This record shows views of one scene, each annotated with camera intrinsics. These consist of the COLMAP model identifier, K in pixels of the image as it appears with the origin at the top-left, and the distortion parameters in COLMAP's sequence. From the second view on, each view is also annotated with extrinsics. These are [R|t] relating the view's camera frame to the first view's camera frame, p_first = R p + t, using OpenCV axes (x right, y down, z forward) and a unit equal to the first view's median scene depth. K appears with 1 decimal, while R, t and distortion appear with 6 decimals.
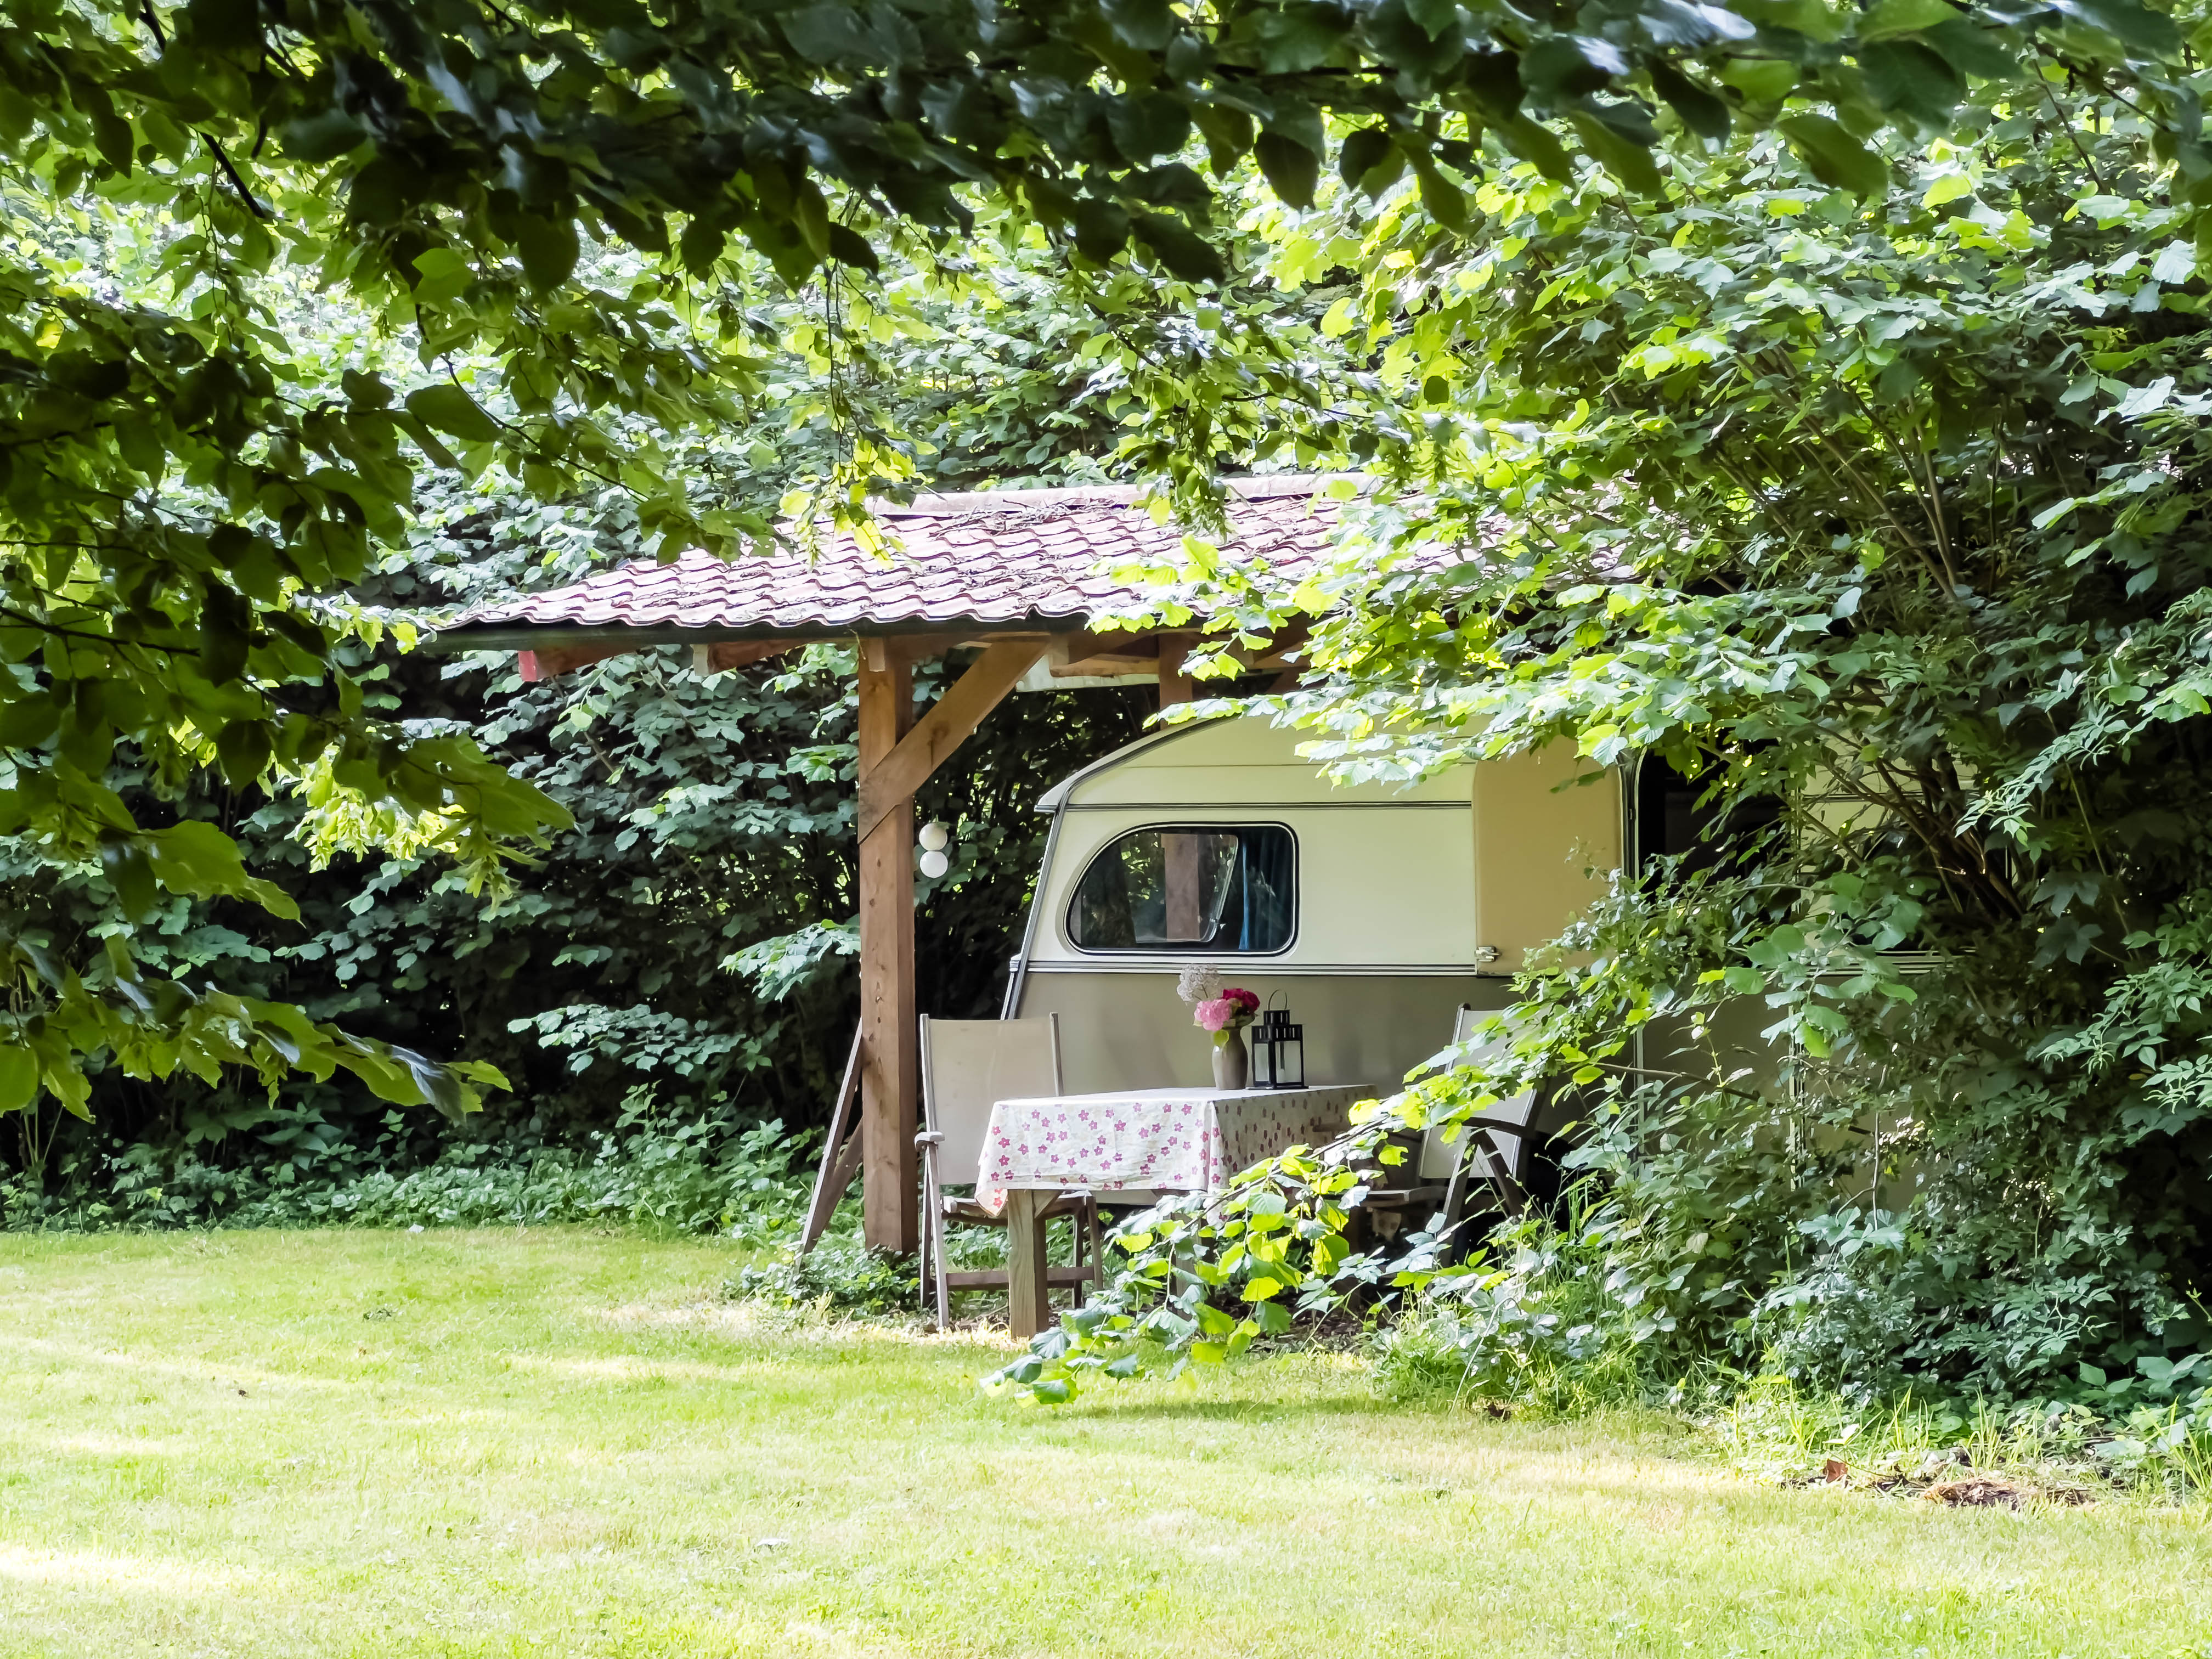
lens RADIAL K [[4921.0, 0, 1106.1], [0, 4921.0, 831.1], [0, 0, 1]] dist [0.129447, 0.000000]
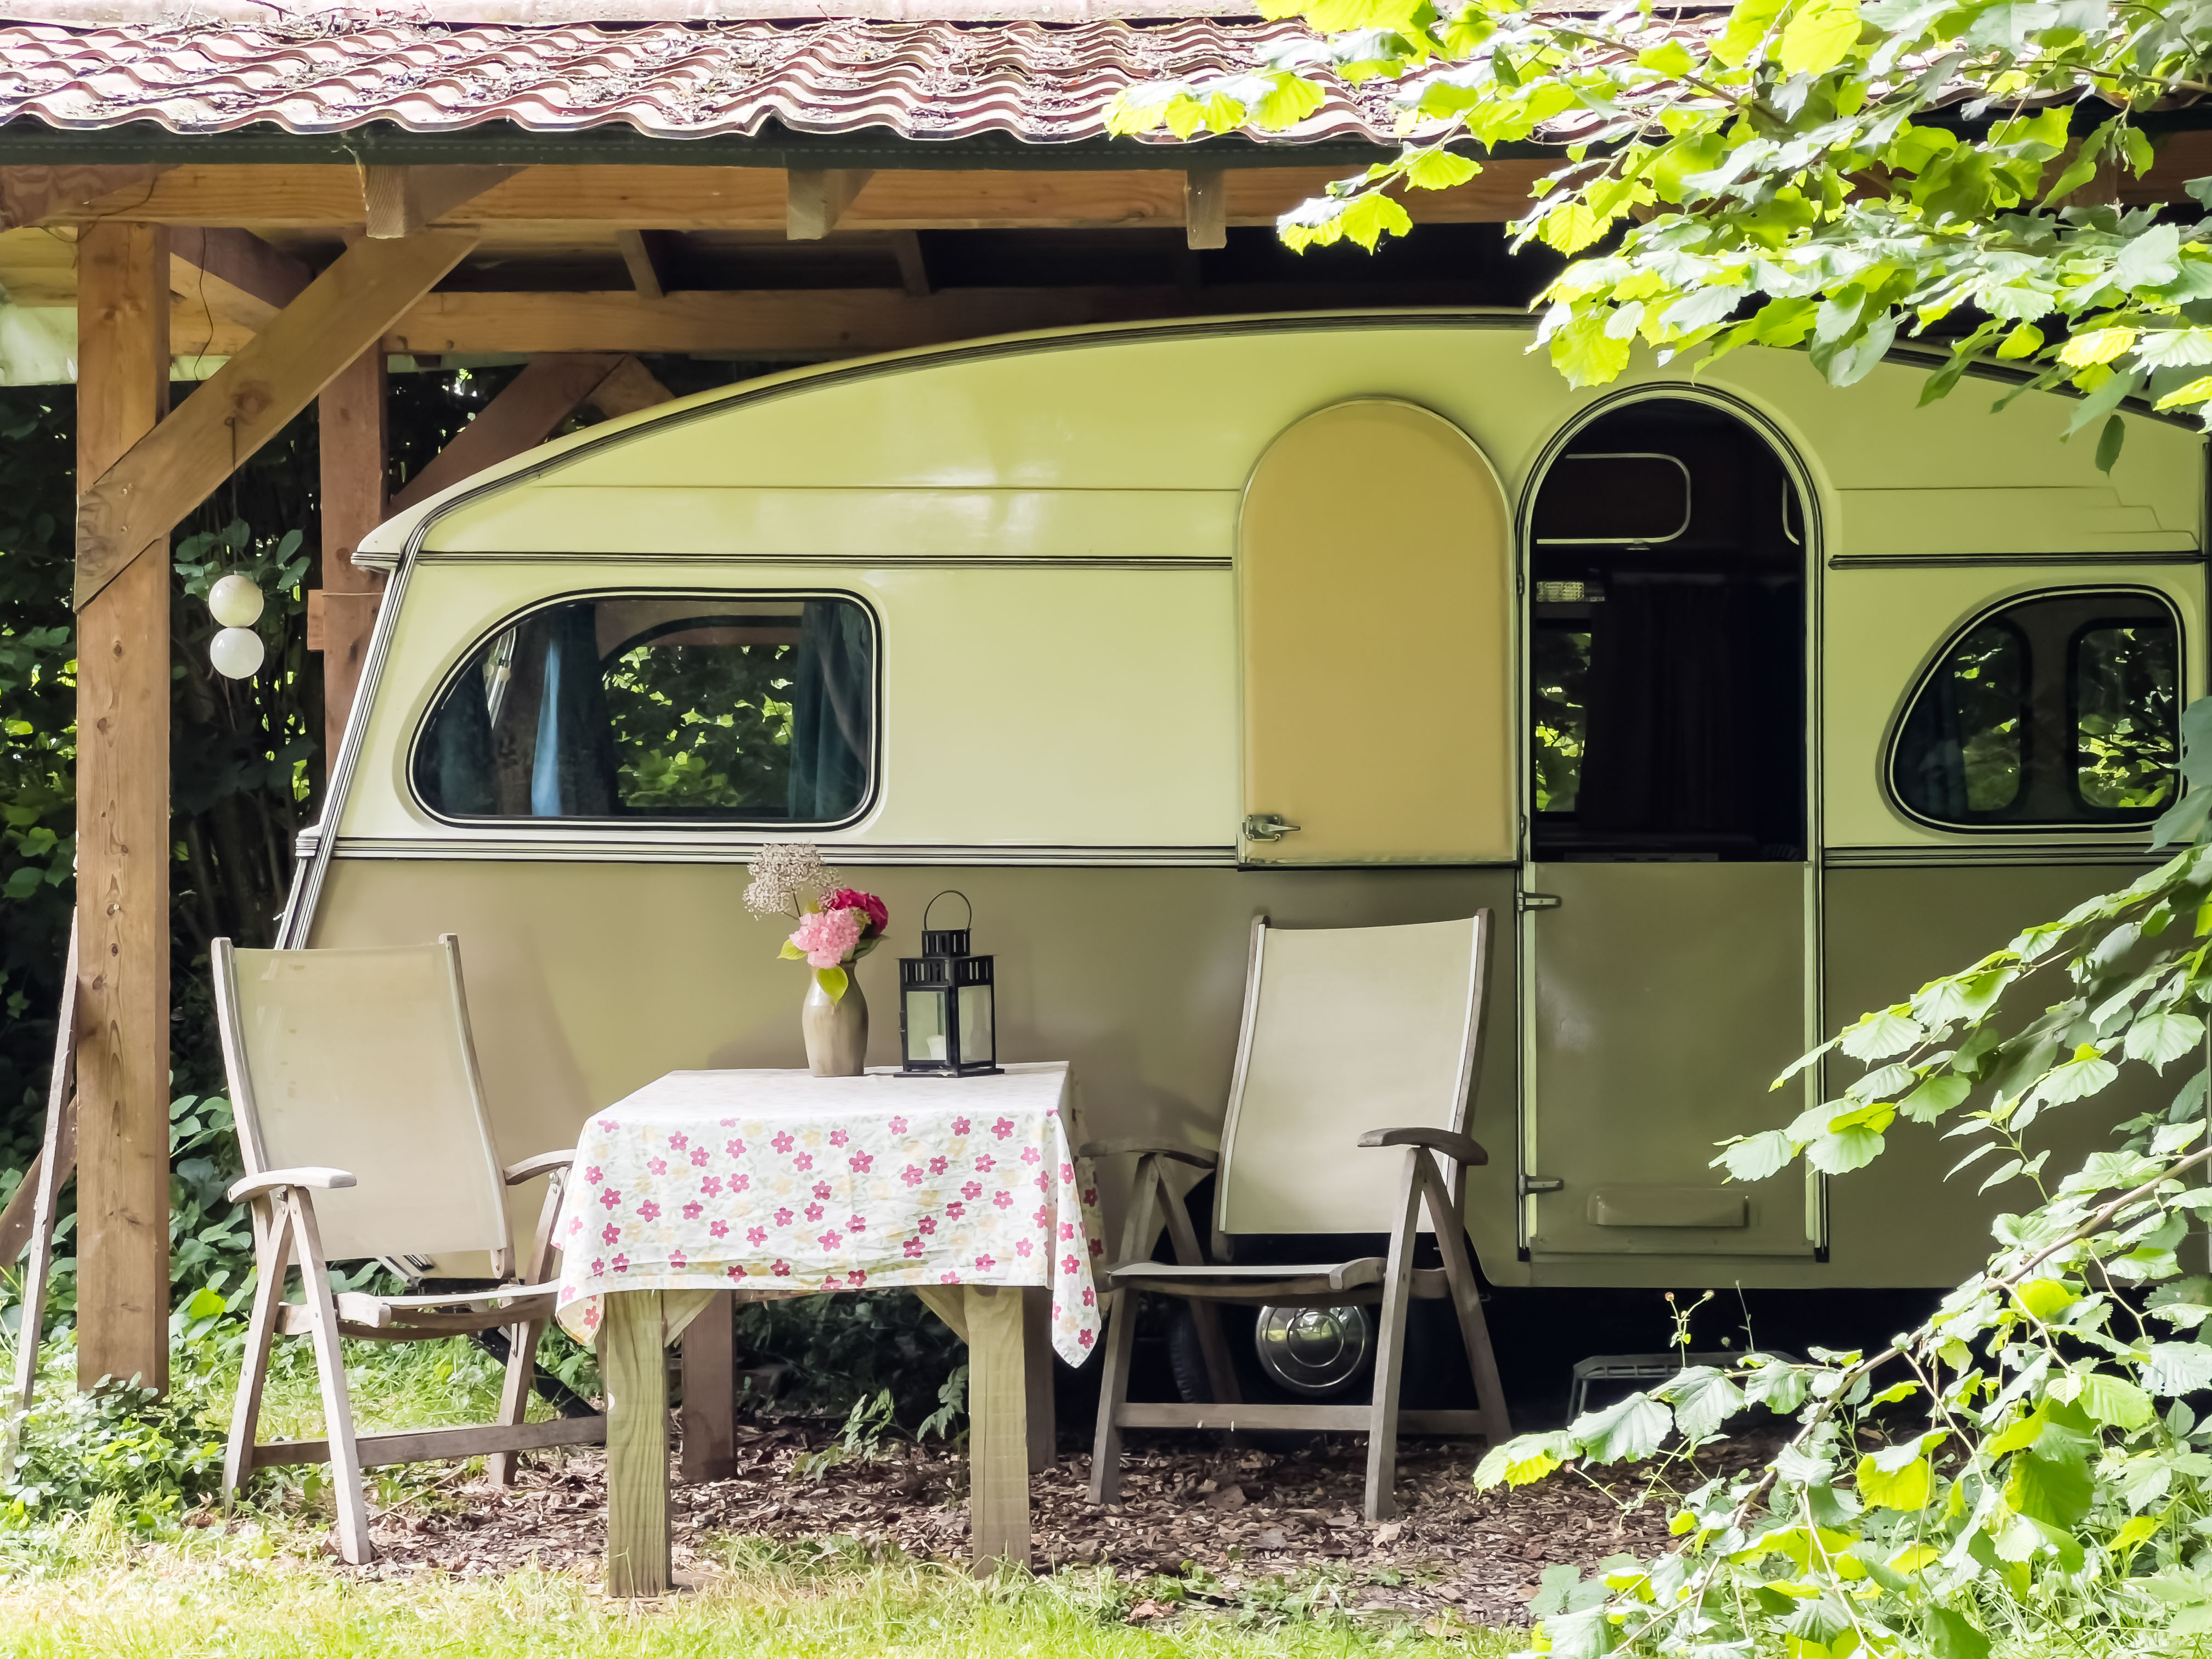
lens RADIAL K [[4921.0, 0, 1105.4], [0, 4921.0, 826.7], [0, 0, 1]] dist [0.129447, 0.000000]
pose [[0.917388, 0.005536, 0.397955, -0.164598], [-0.013894, 0.999739, 0.018122, 0.014952], [-0.397751, -0.022155, 0.917226, 0.494201]]
